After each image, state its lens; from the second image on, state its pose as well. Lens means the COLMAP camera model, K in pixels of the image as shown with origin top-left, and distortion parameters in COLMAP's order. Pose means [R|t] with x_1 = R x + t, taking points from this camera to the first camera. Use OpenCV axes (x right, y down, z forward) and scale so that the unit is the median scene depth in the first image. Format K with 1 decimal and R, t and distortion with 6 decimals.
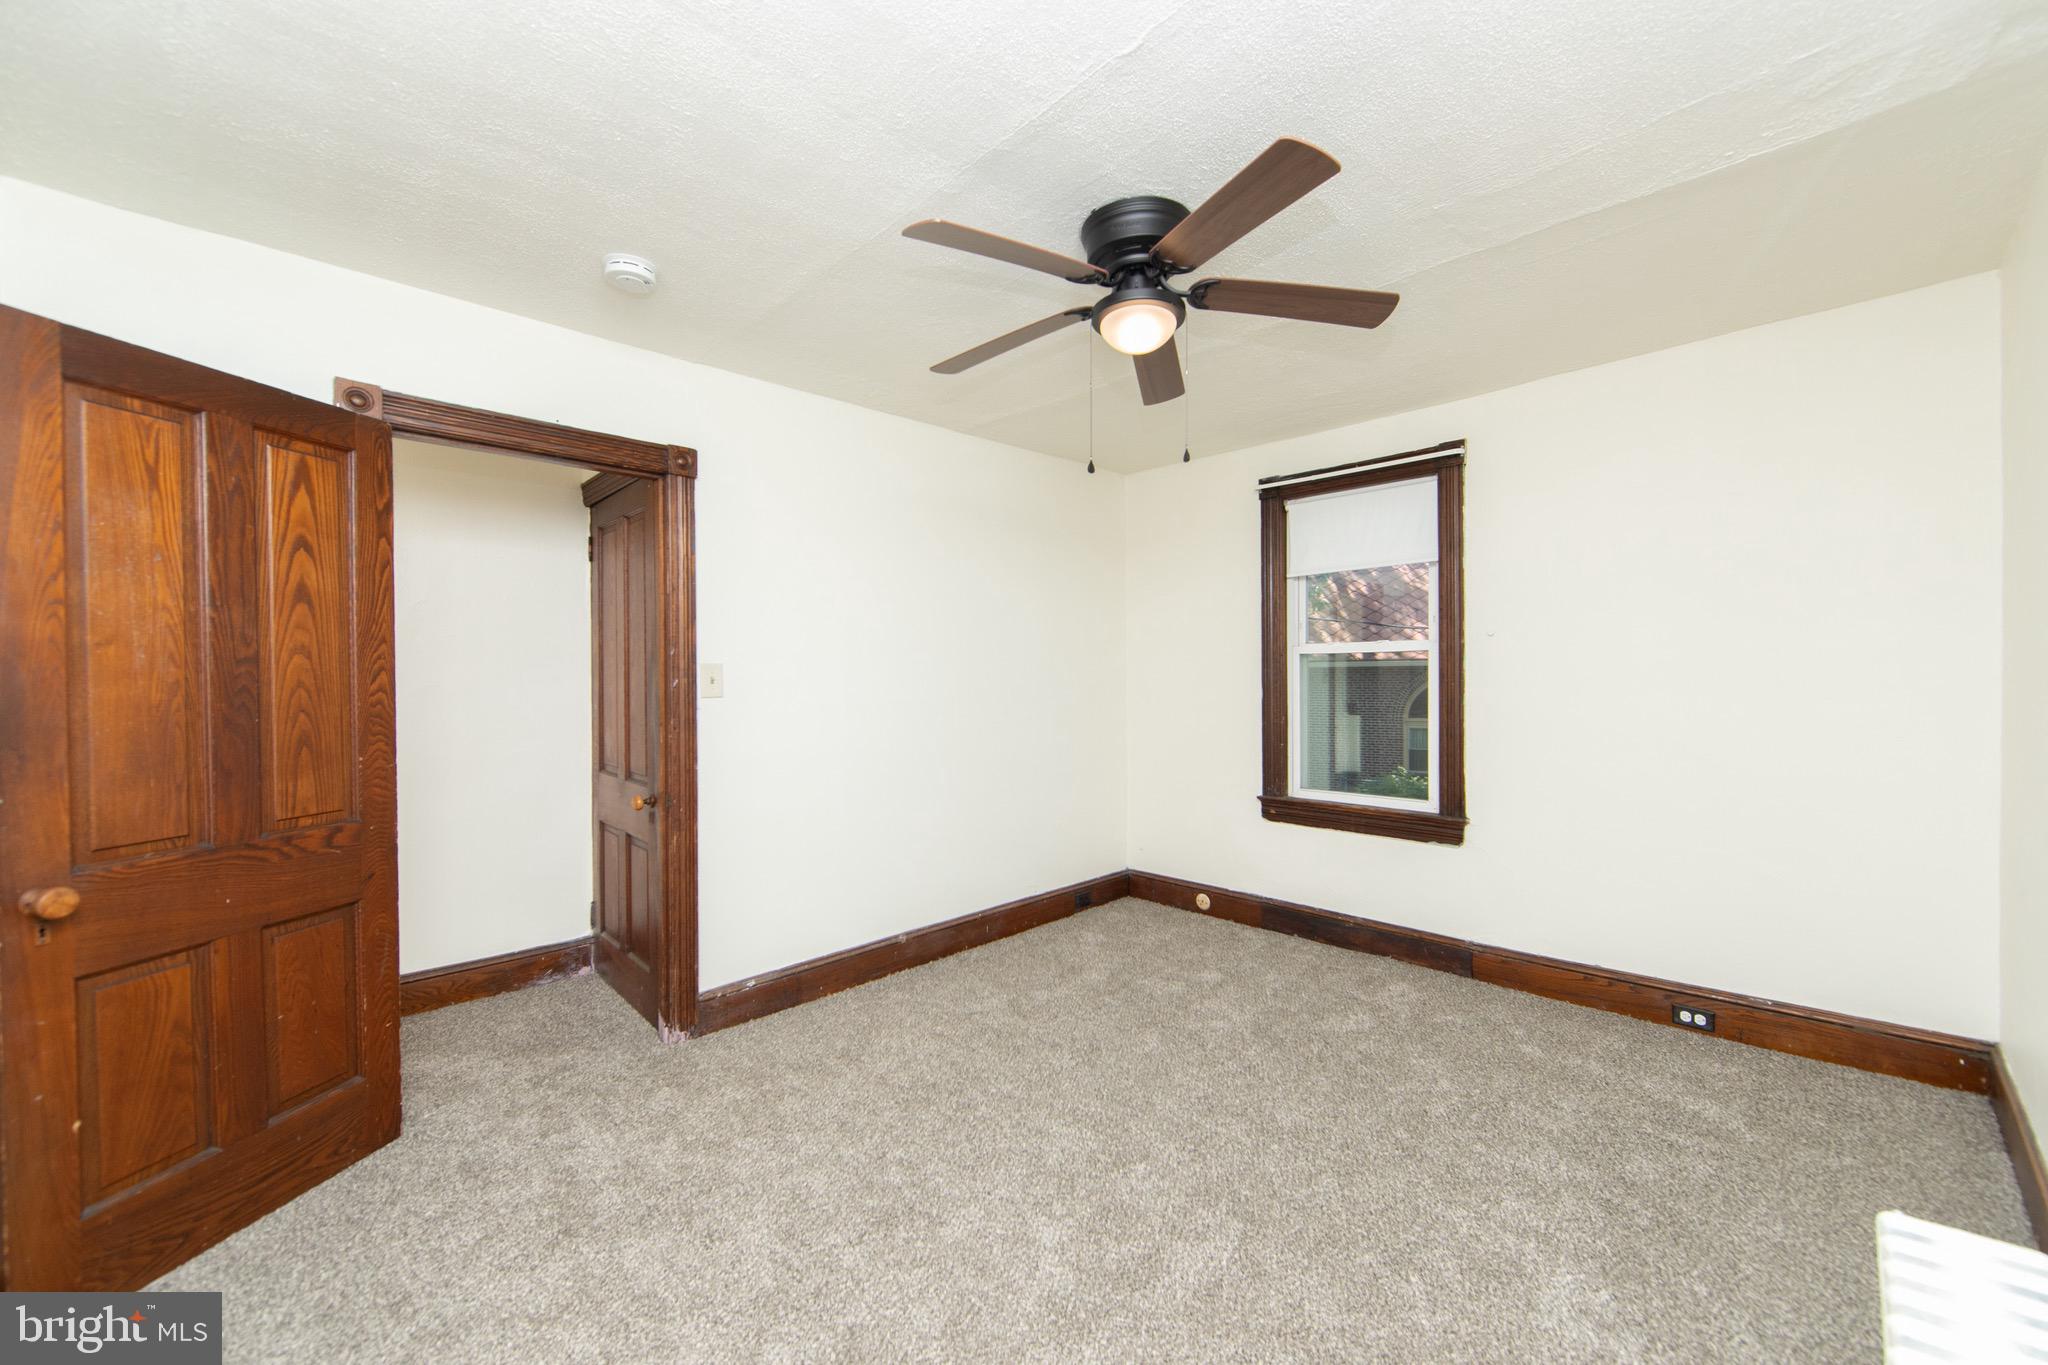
lens RADIAL K [[802.9, 0, 1036.6], [0, 802.9, 677.4], [0, 0, 1]] dist [-0.000705, -0.000096]
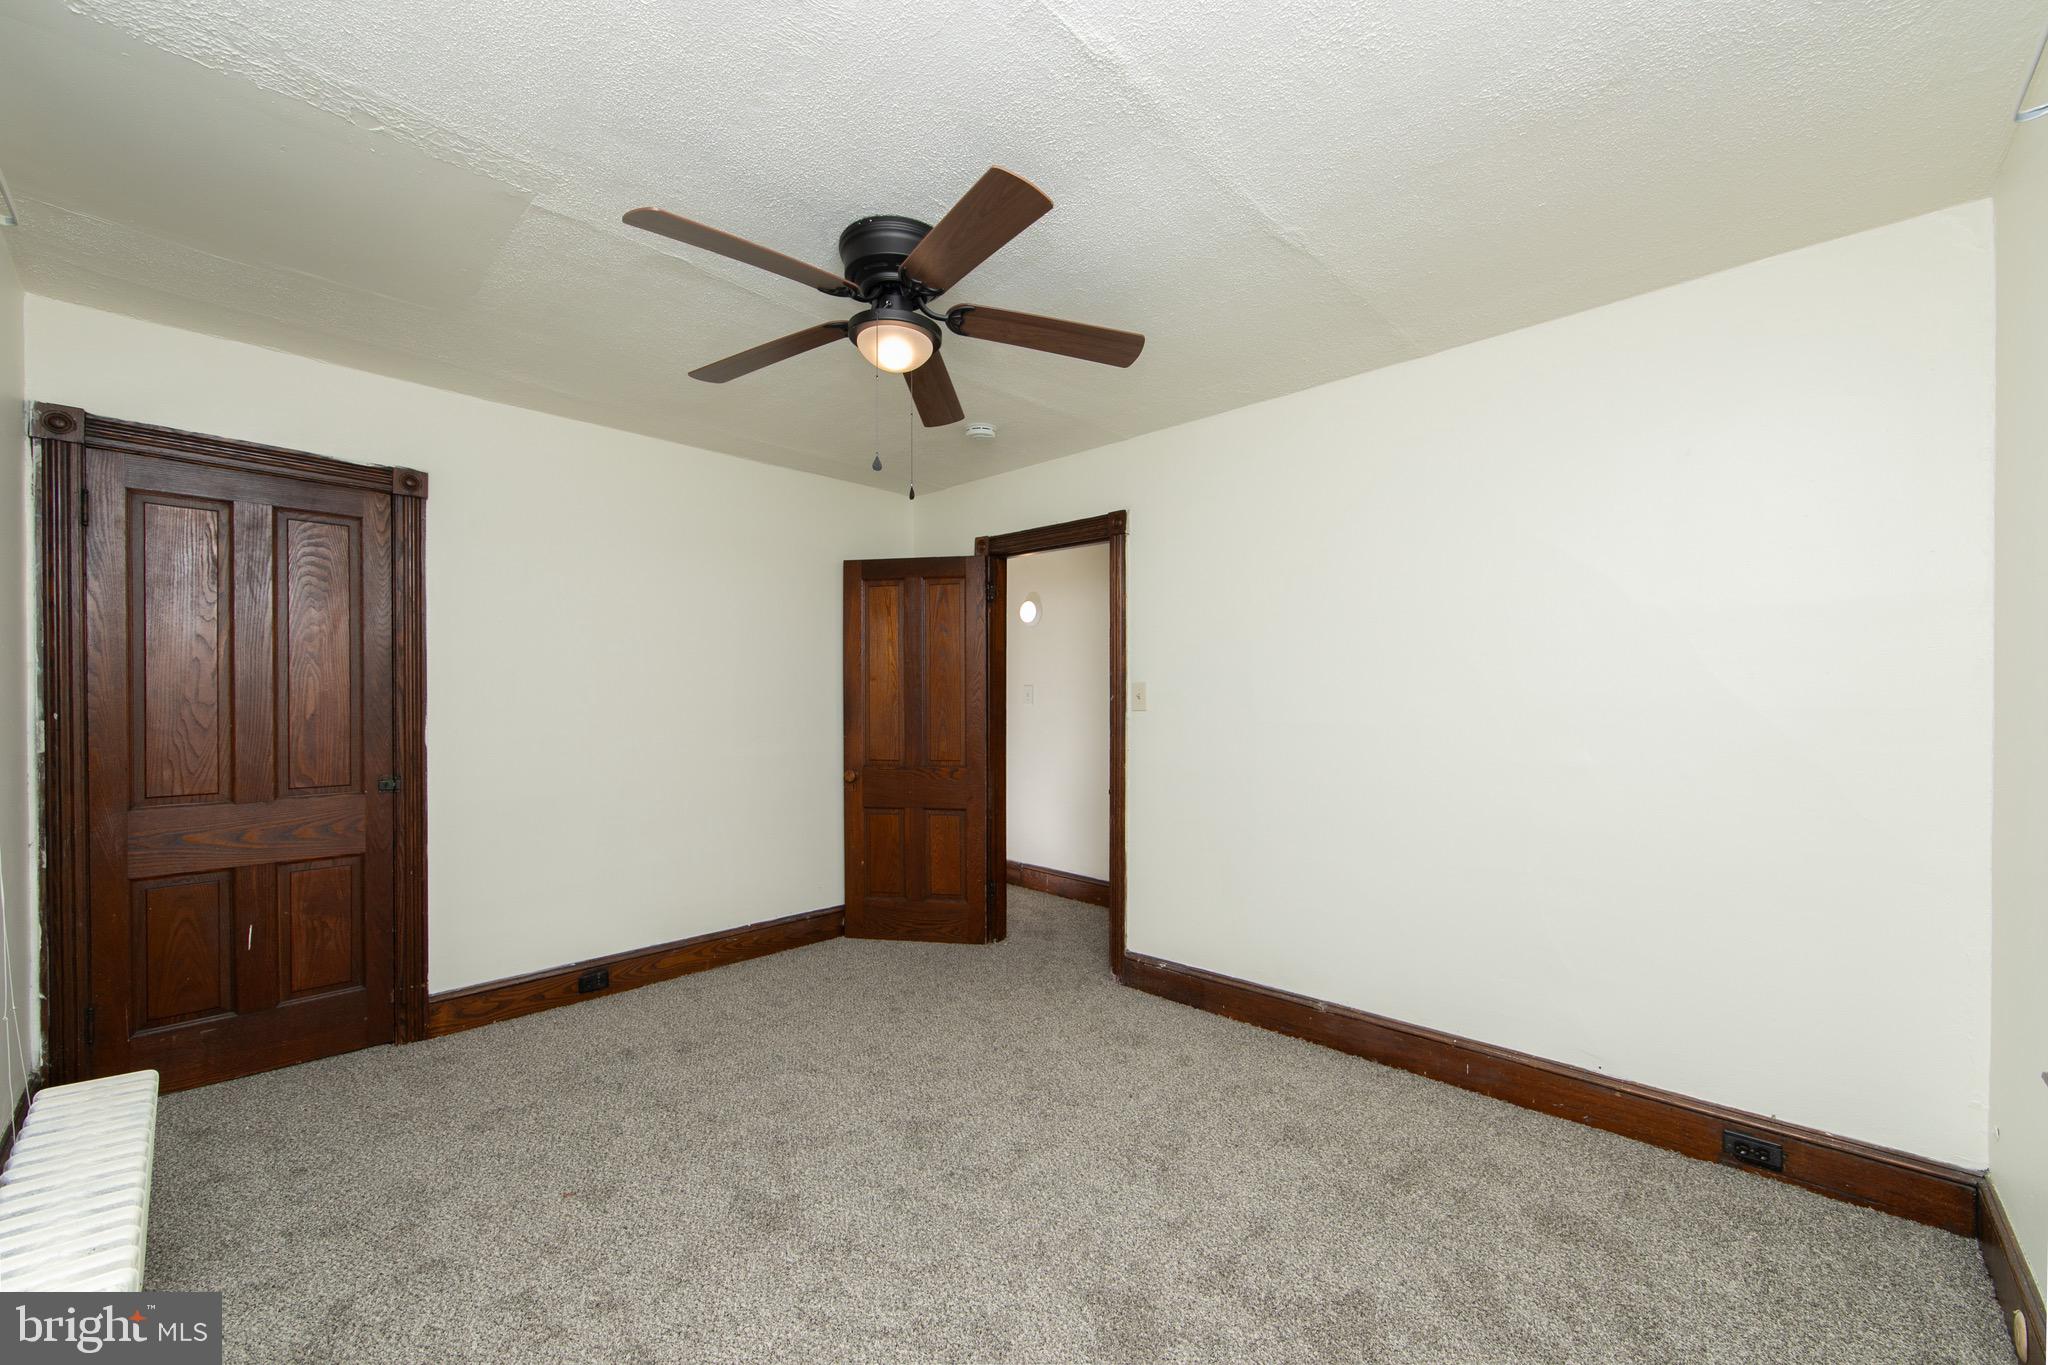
lens RADIAL K [[805.6, 0, 1023.4], [0, 805.6, 692.0], [0, 0, 1]] dist [-0.000912, -0.000043]
pose [[0.021576, 0.001327, -0.999766, 1.331668], [-0.003768, 0.999992, 0.001246, -0.007938], [0.999760, 0.003740, 0.021581, 1.333805]]
